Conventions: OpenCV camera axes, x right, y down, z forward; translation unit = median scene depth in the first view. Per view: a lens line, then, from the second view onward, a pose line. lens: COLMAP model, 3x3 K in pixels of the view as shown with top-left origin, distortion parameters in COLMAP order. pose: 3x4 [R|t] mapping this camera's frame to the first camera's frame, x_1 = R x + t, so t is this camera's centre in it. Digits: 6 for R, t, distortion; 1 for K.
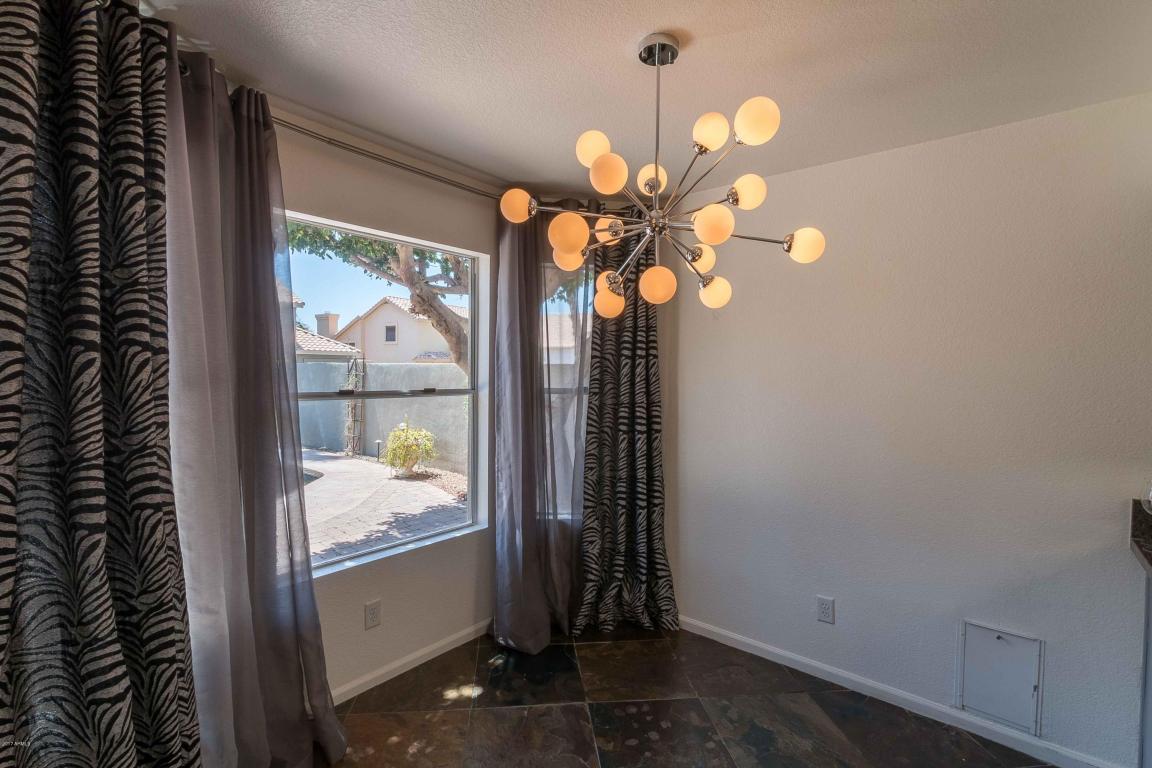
lens RADIAL K [[524.5, 0, 575.5], [0, 524.5, 387.7], [0, 0, 1]] dist [-0.000183, 0.000131]
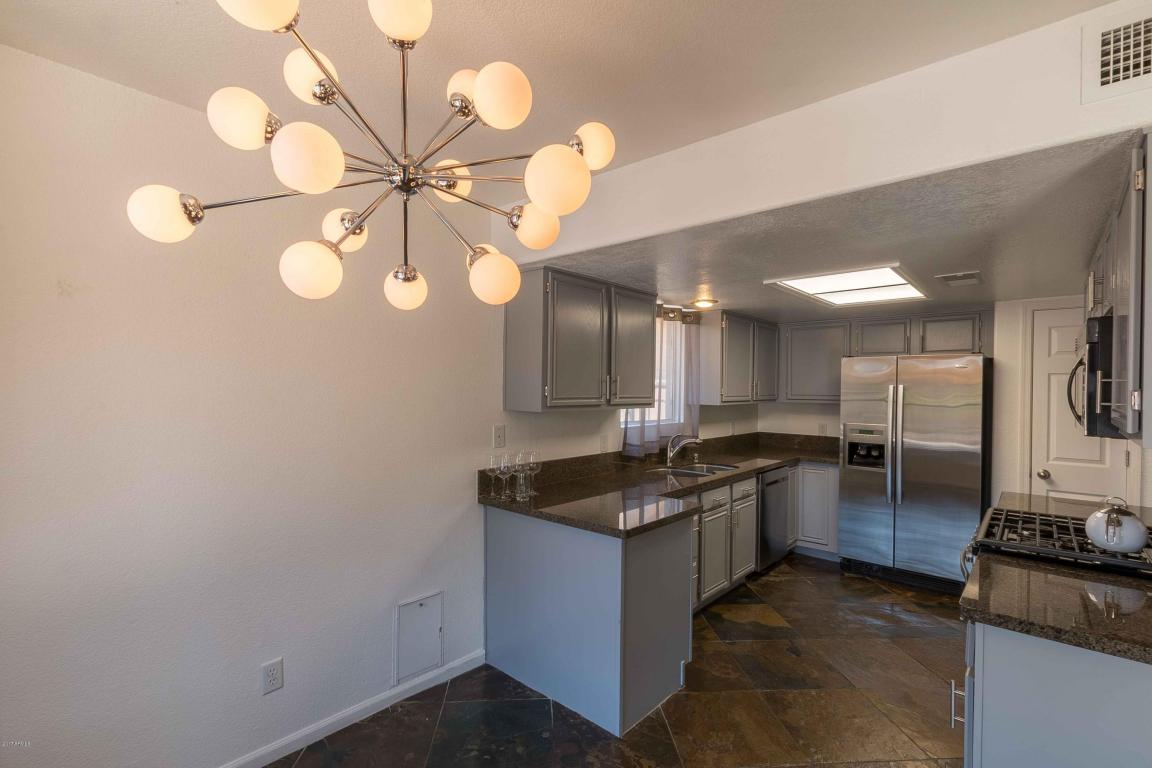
lens RADIAL K [[524.5, 0, 575.5], [0, 524.5, 387.7], [0, 0, 1]] dist [-0.000183, 0.000131]
pose [[0.035467, -0.016418, 0.999236, -0.330503], [0.022468, 0.999625, 0.015627, -0.033372], [-0.999118, 0.021897, 0.035822, 0.497210]]
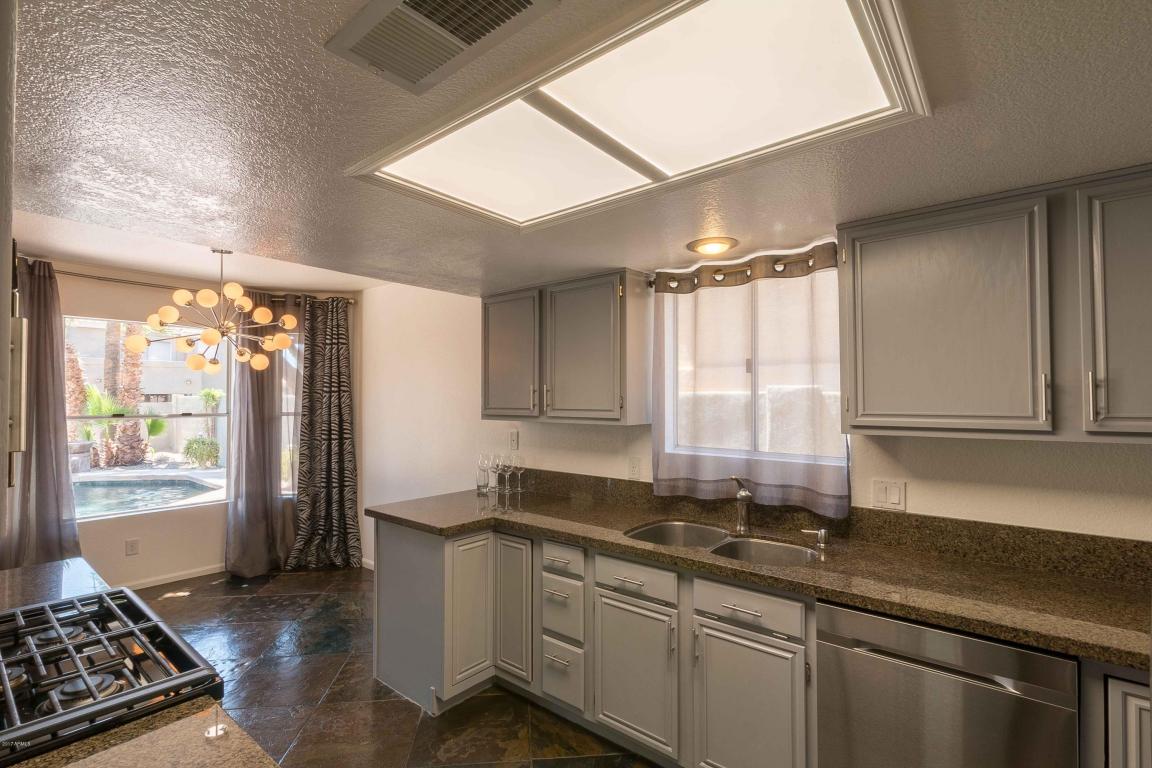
lens RADIAL K [[525.0, 0, 583.2], [0, 525.0, 384.8], [0, 0, 1]] dist [-0.000077, 0.000071]
pose [[0.999857, -0.012029, 0.011877, 1.024020], [0.012732, 0.998055, -0.061028, 0.032963], [-0.011120, 0.061171, 0.998065, -0.712741]]
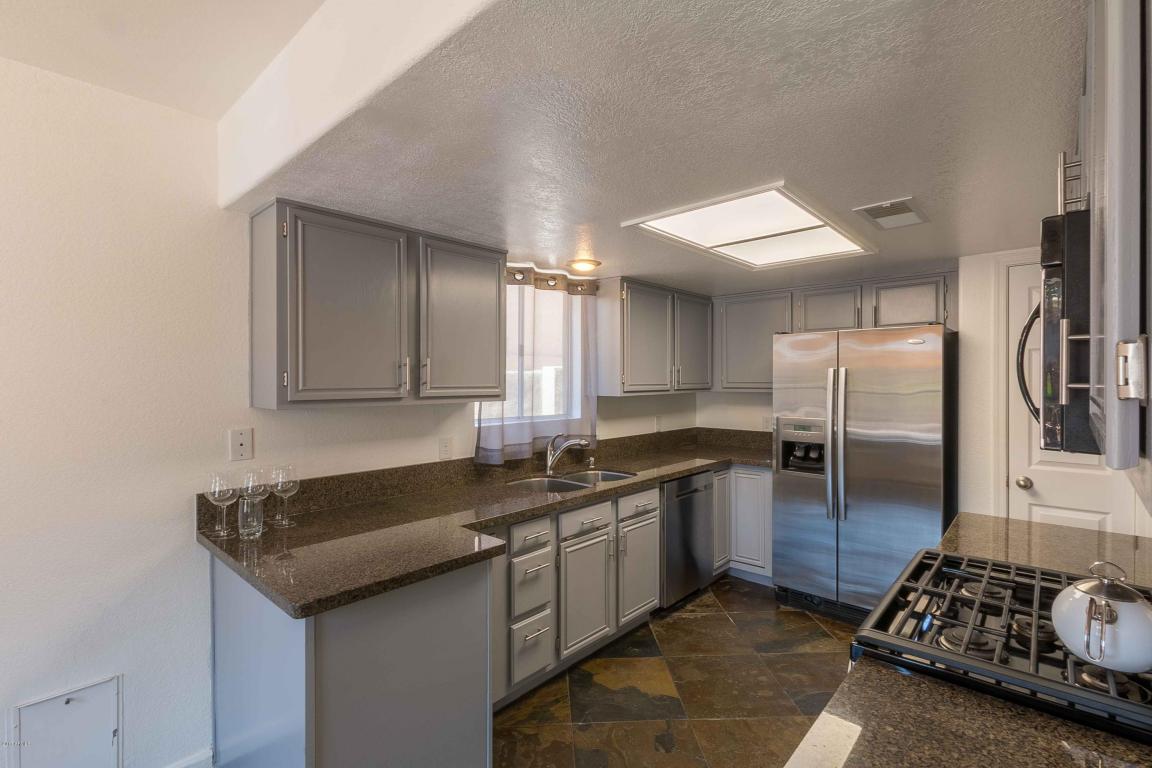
lens RADIAL K [[524.0, 0, 578.8], [0, 524.0, 378.3], [0, 0, 1]] dist [0.000291, -0.000256]
pose [[0.044439, -0.013664, 0.998919, 0.031779], [0.035021, 0.999313, 0.012111, -0.005786], [-0.998398, 0.034445, 0.044887, 0.131217]]
